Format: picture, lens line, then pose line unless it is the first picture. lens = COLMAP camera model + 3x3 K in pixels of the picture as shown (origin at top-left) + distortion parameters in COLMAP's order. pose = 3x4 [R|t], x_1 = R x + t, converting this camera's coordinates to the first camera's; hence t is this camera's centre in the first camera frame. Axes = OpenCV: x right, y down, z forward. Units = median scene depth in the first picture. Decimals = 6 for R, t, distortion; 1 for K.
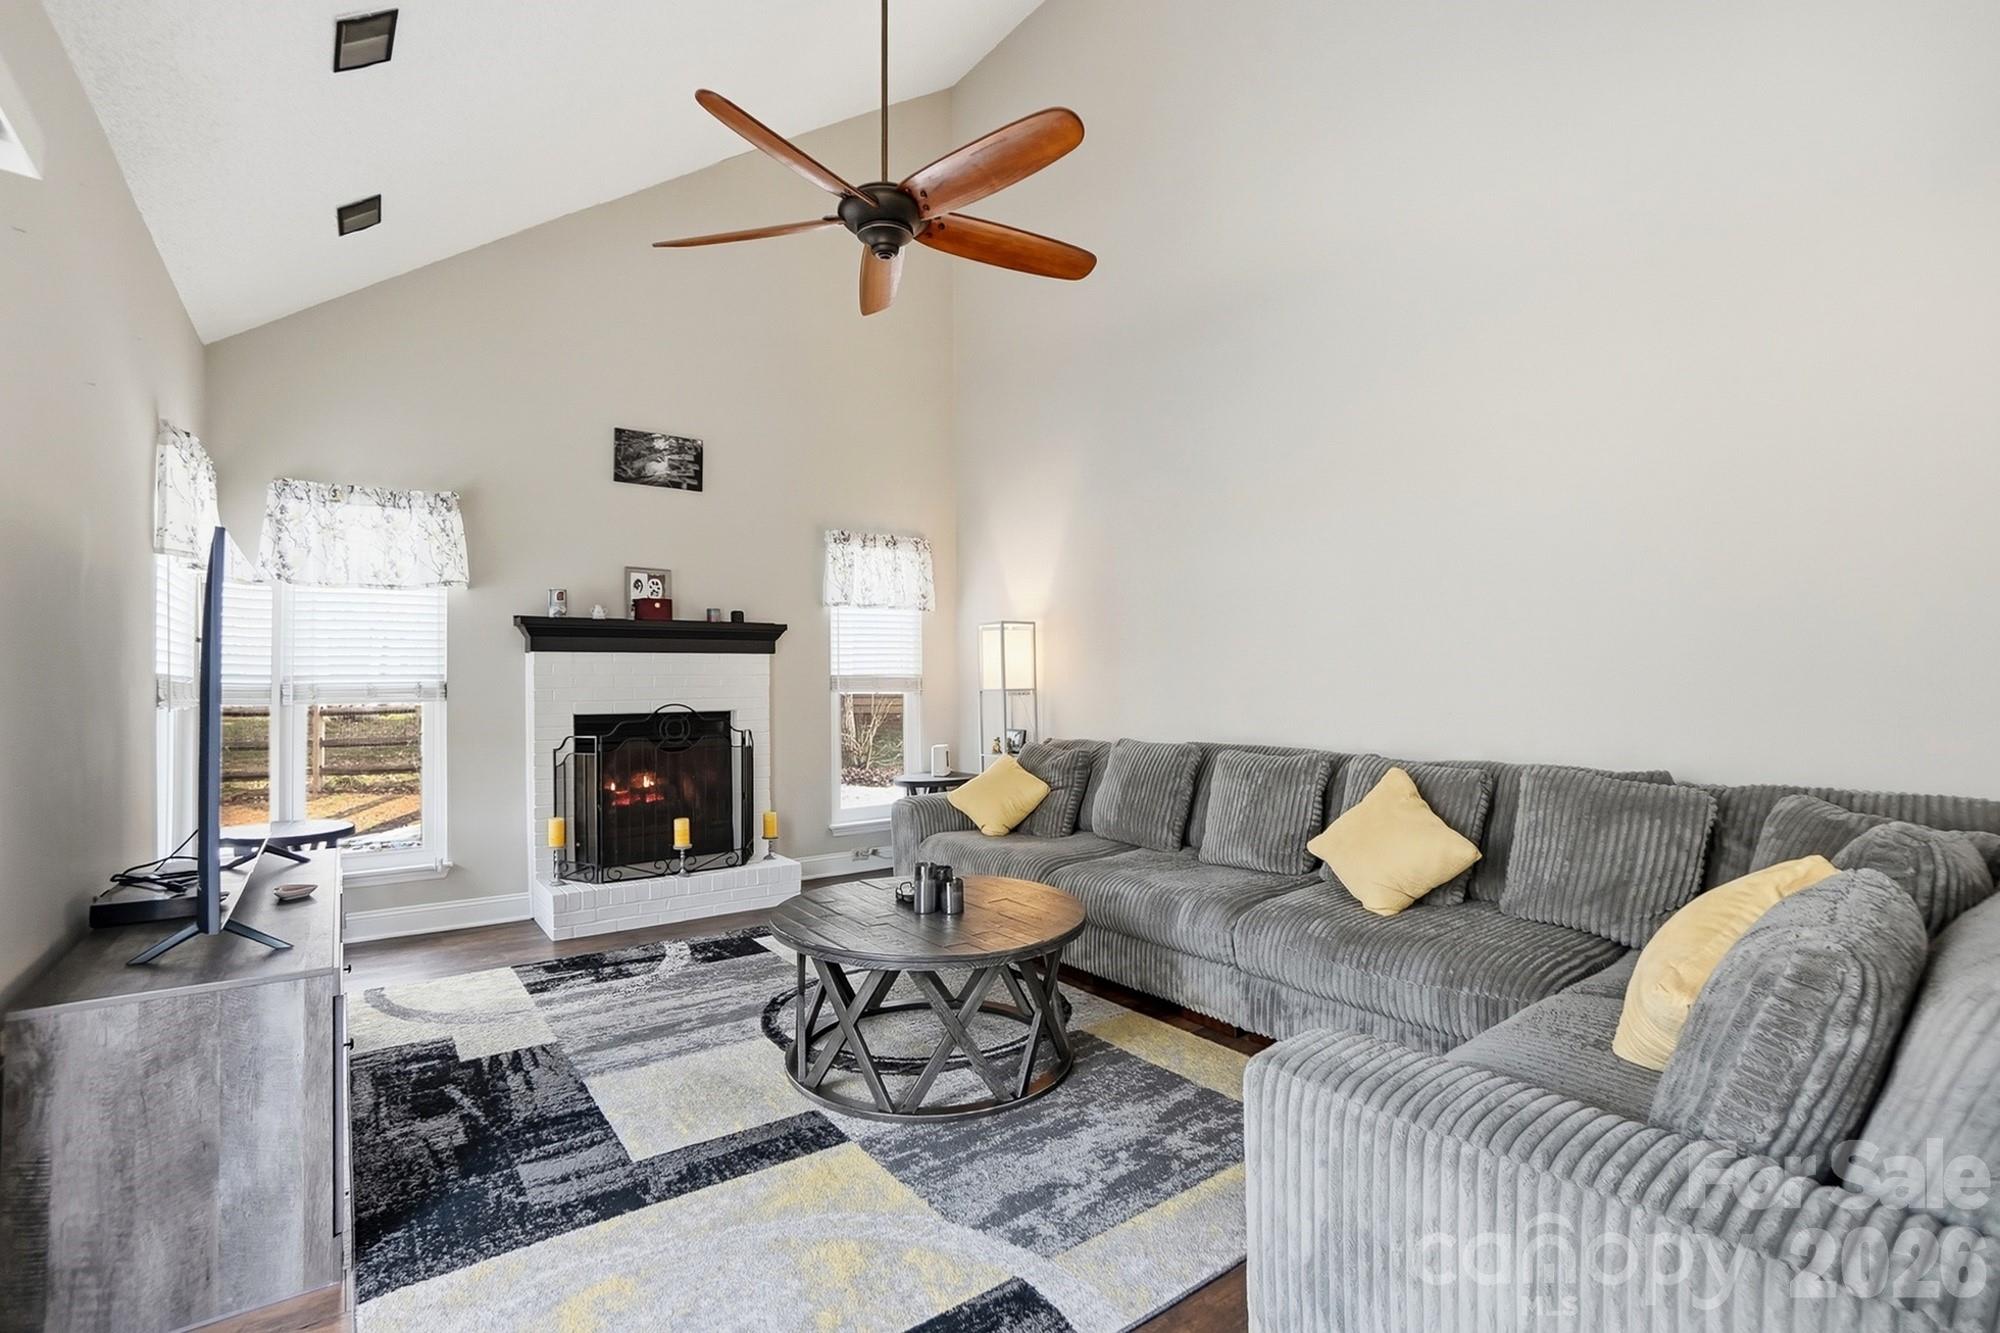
lens RADIAL K [[915.1, 0, 991.6], [0, 915.1, 660.0], [0, 0, 1]] dist [-0.069469, 0.028519]
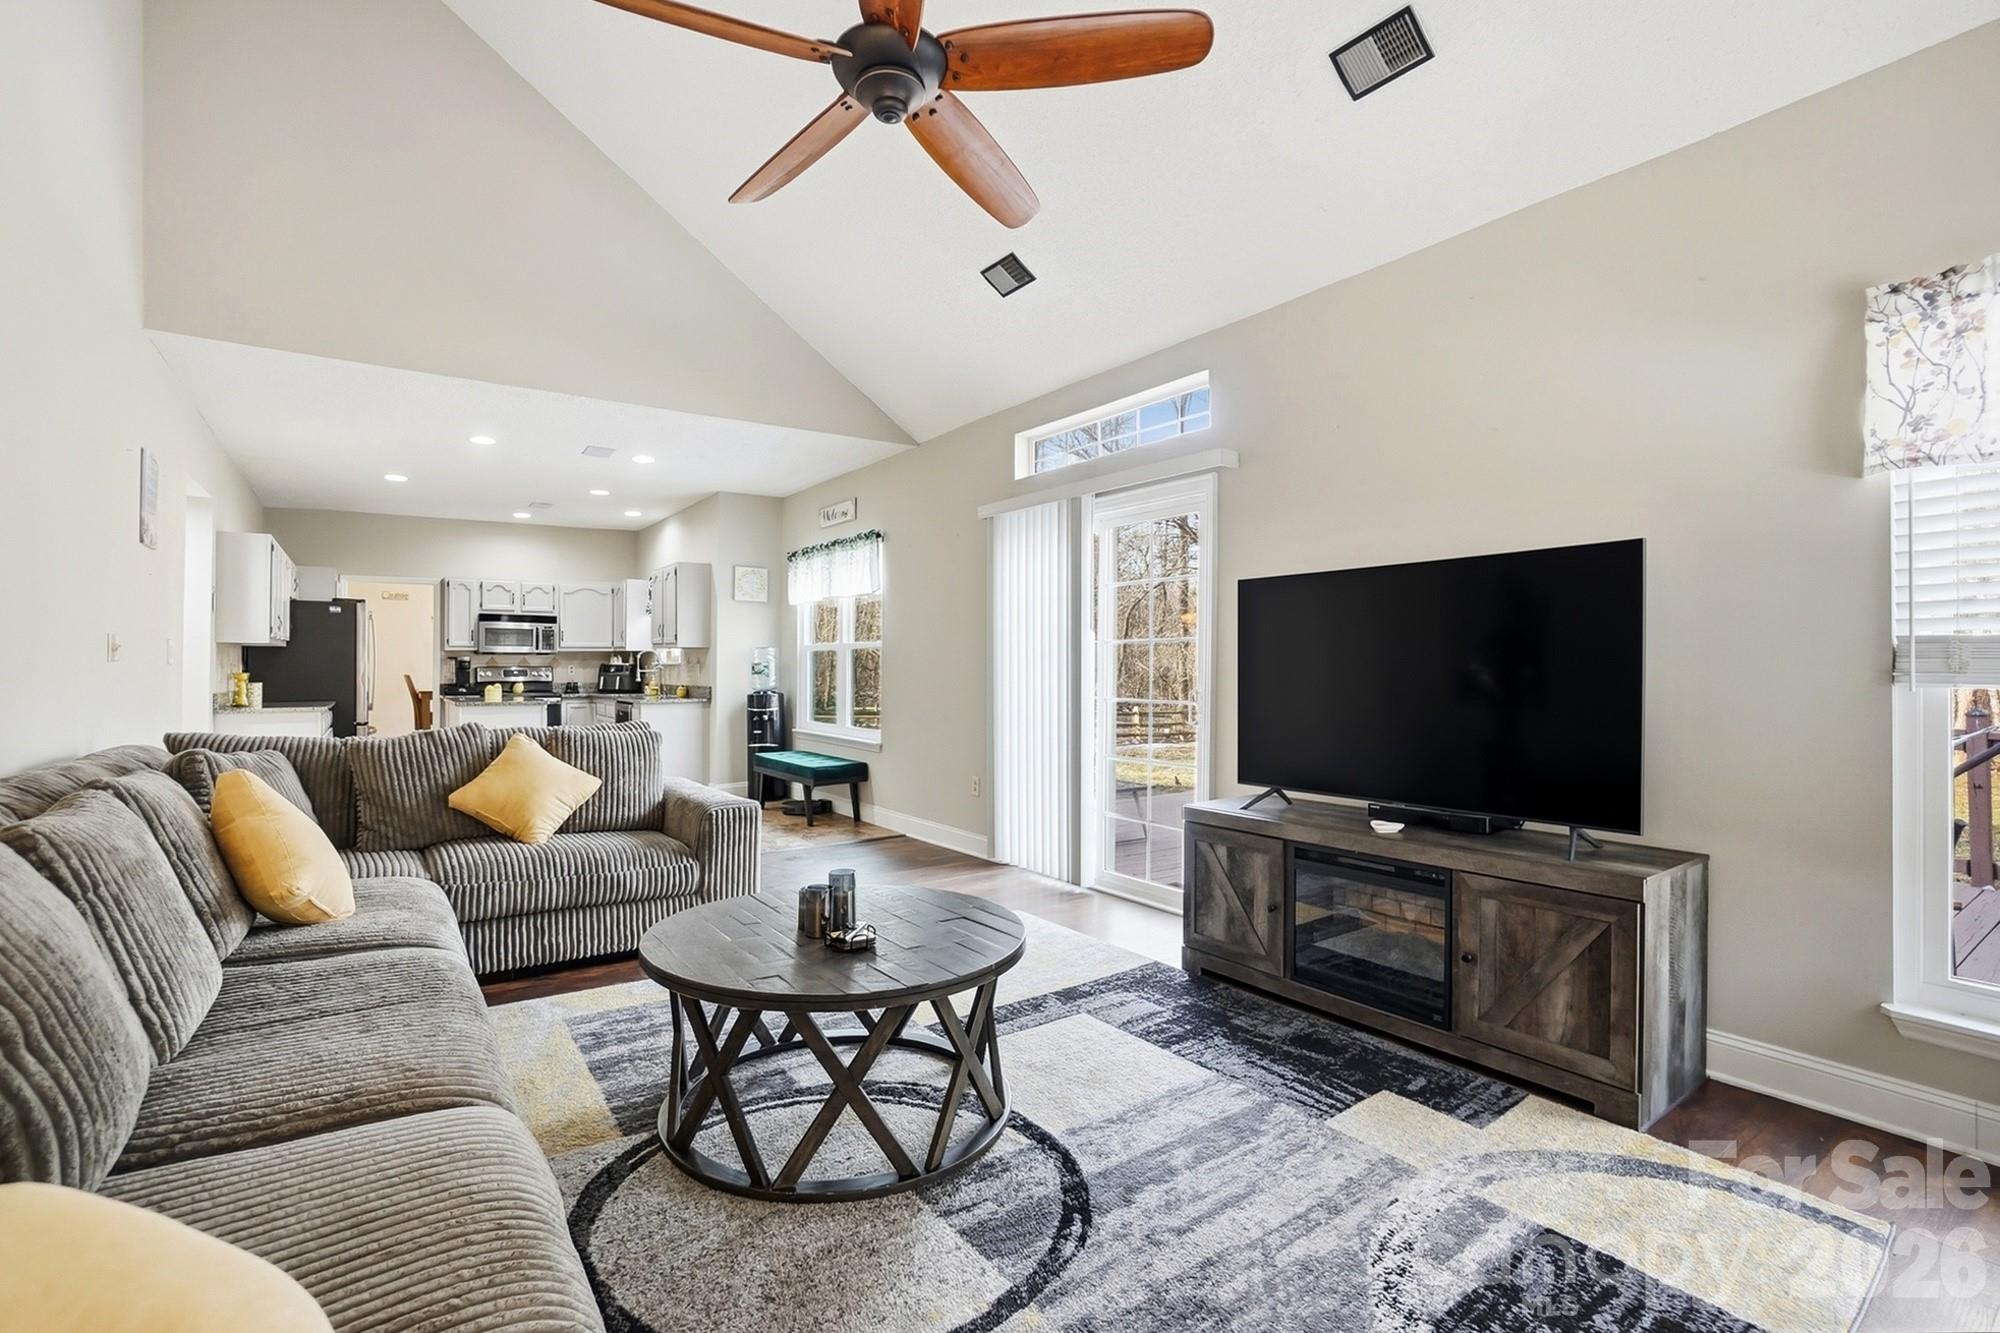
lens RADIAL K [[899.6, 0, 987.4], [0, 899.6, 660.6], [0, 0, 1]] dist [-0.065808, 0.026930]
pose [[-0.999527, 0.006769, 0.029988, -0.150976], [0.005931, 0.999592, -0.027928, 0.034656], [-0.030165, -0.027737, -0.999160, 1.187210]]
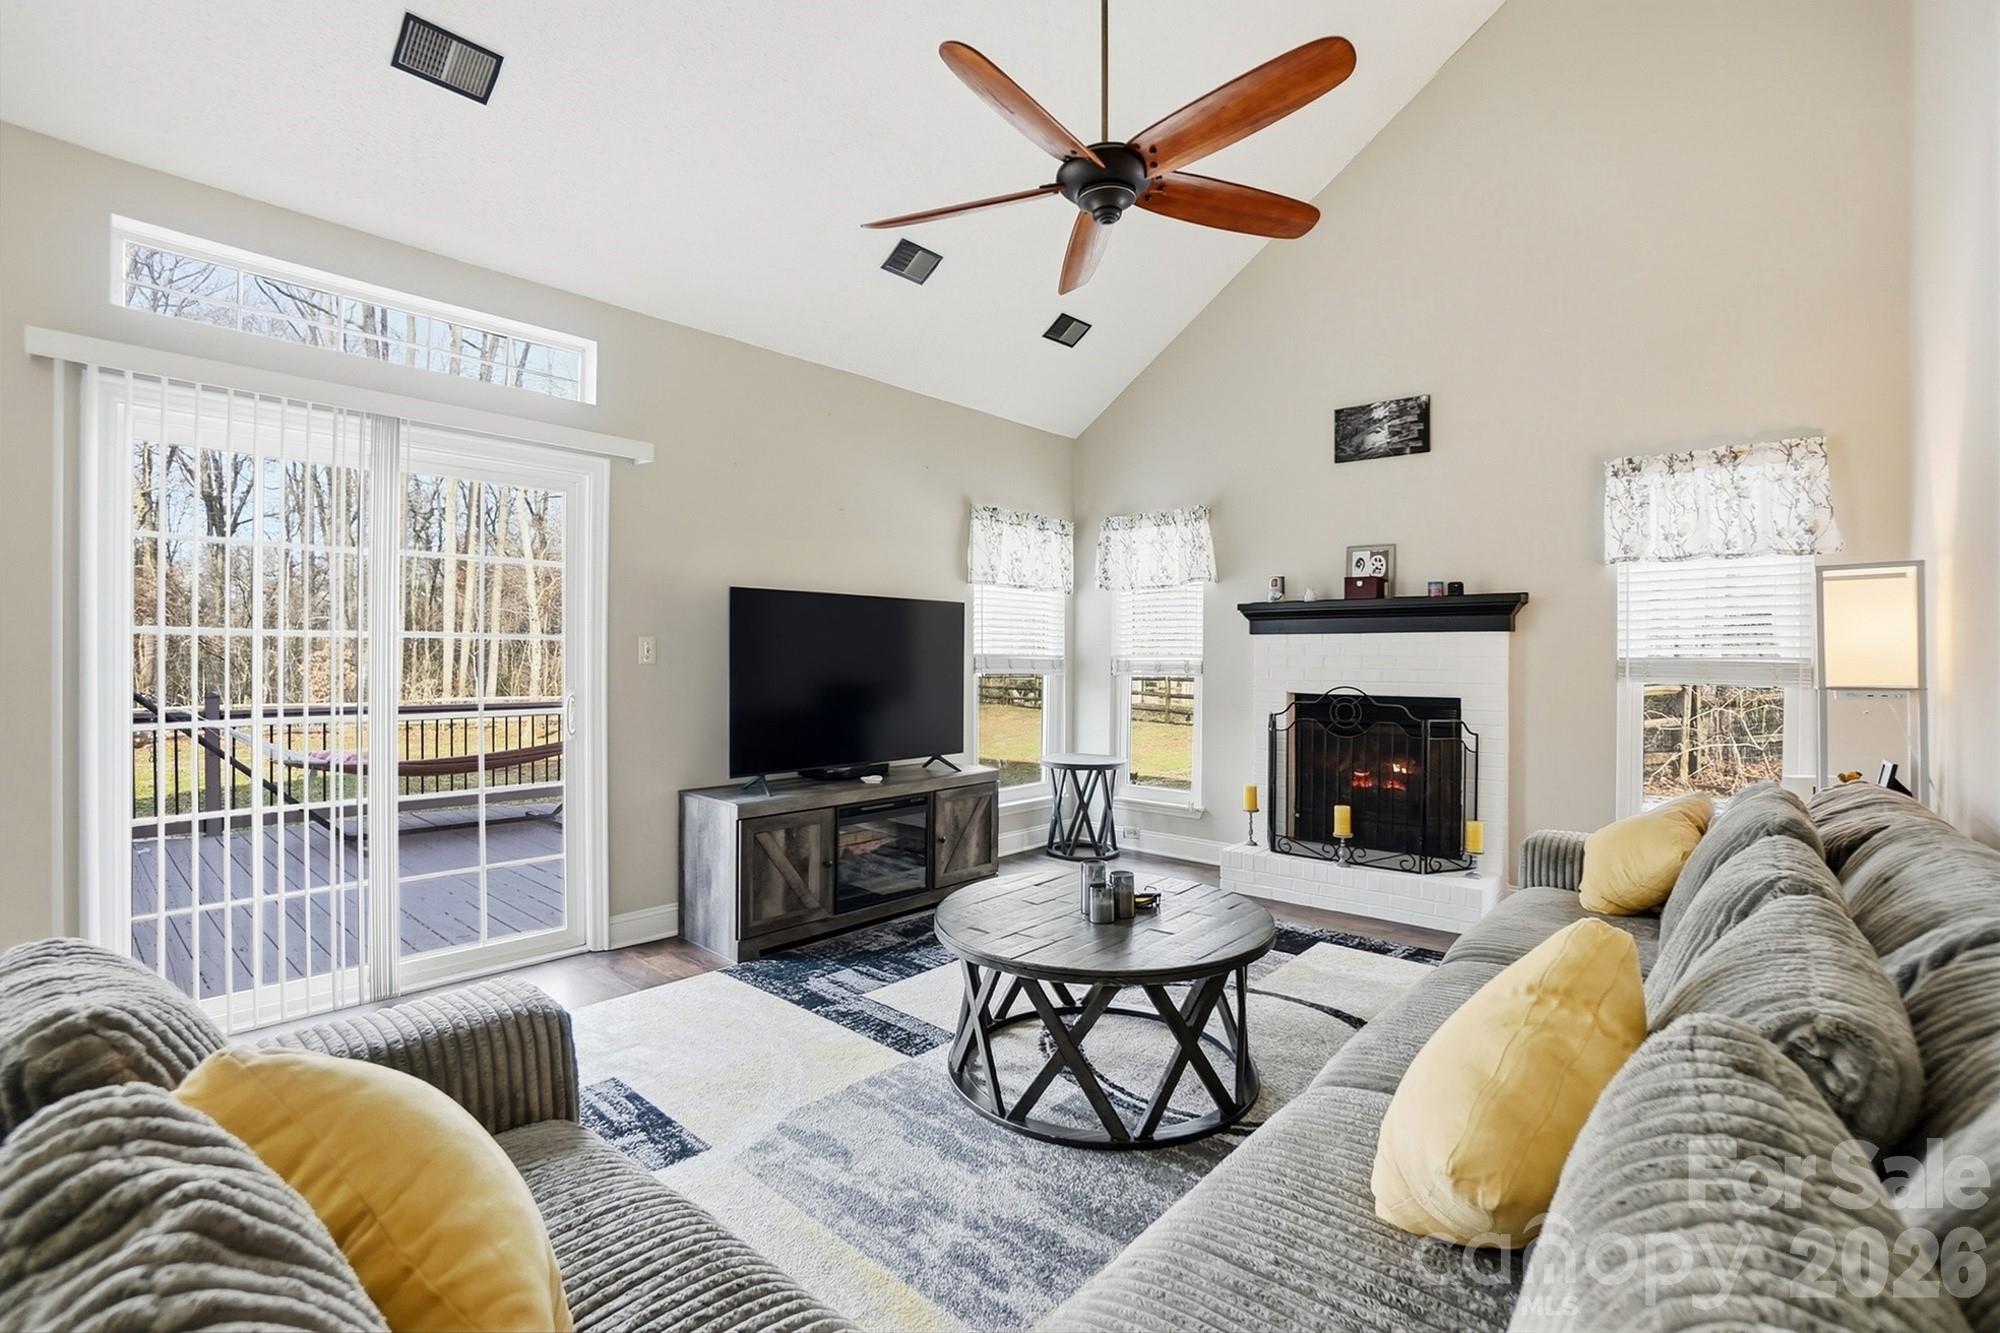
lens RADIAL K [[892.5, 0, 985.8], [0, 892.5, 657.5], [0, 0, 1]] dist [-0.065646, 0.025475]
pose [[0.197531, 0.010349, -0.980242, 0.520516], [0.013771, 0.999816, 0.013330, 0.000110], [0.980200, -0.016132, 0.197352, 0.464450]]
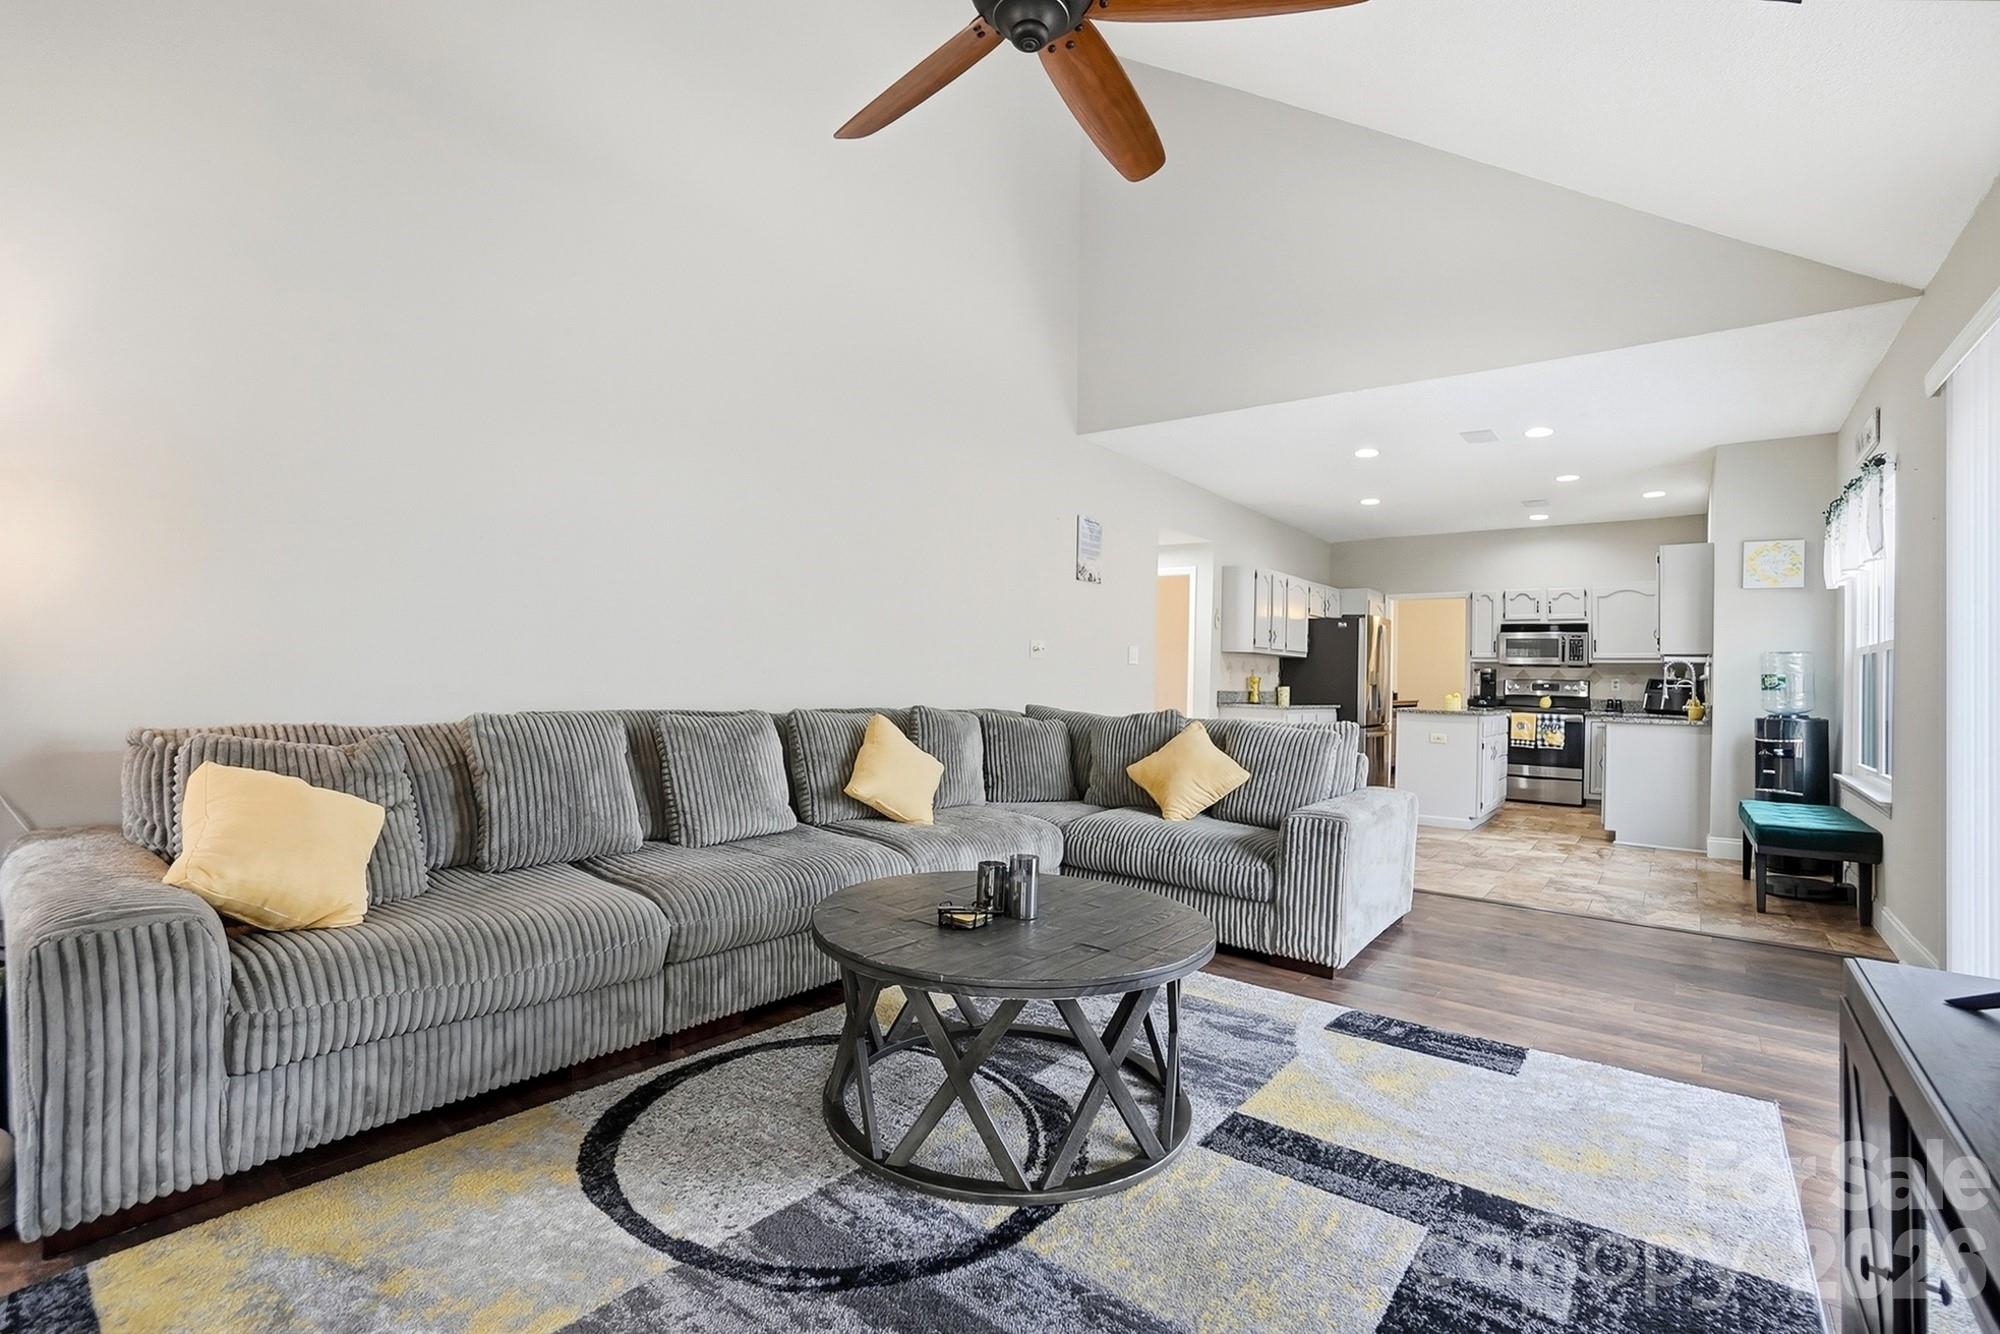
lens RADIAL K [[899.6, 0, 987.4], [0, 899.6, 661.1], [0, 0, 1]] dist [-0.065808, 0.026930]
pose [[-0.252490, 0.016483, 0.967459, -0.531309], [-0.043883, 0.998631, -0.028467, 0.051131], [-0.966604, -0.049642, -0.251421, 0.802087]]
